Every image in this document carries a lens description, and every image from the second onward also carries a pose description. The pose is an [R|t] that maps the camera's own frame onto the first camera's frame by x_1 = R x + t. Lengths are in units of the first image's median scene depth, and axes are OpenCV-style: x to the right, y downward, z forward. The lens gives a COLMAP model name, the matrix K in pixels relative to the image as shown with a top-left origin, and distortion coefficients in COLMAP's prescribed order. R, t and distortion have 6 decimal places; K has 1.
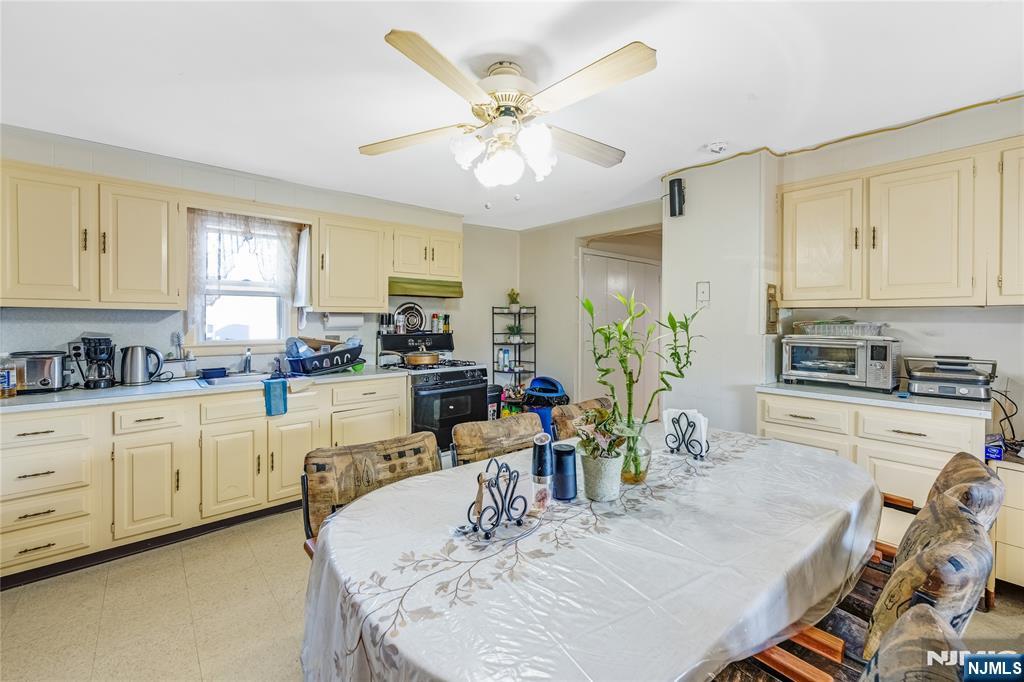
lens RADIAL K [[428.9, 0, 517.0], [0, 428.9, 318.8], [0, 0, 1]] dist [-0.000129, -0.000010]
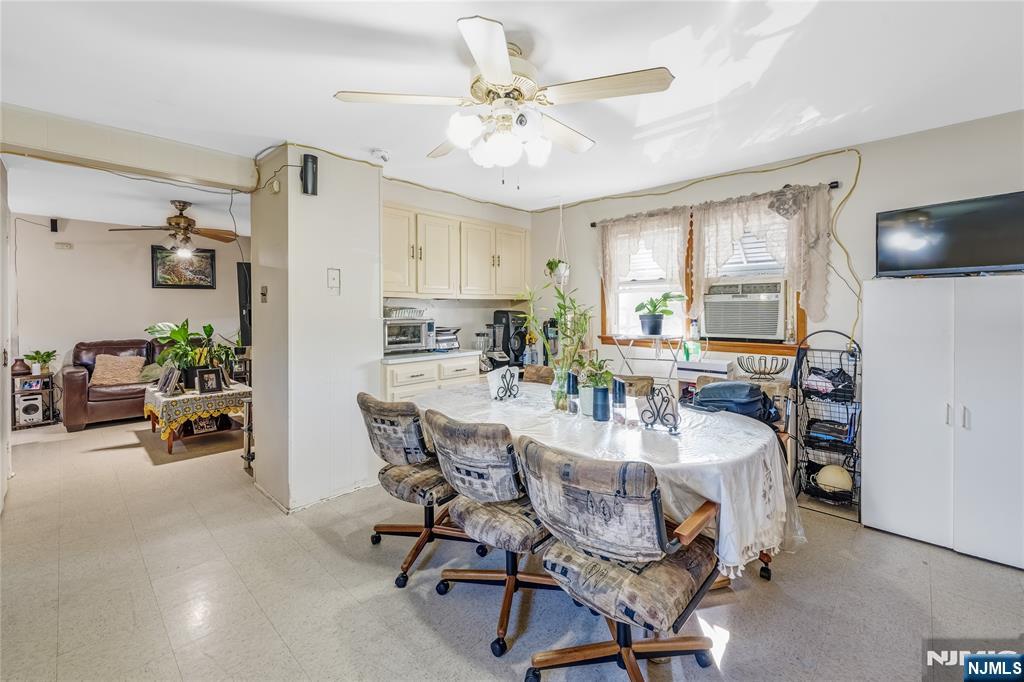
lens RADIAL K [[428.9, 0, 517.0], [0, 428.9, 318.8], [0, 0, 1]] dist [-0.000129, -0.000010]
pose [[-0.086537, -0.026031, 0.995909, -0.753821], [-0.005368, 0.999656, 0.025663, 0.005977], [-0.996234, -0.003126, -0.086647, 0.780843]]
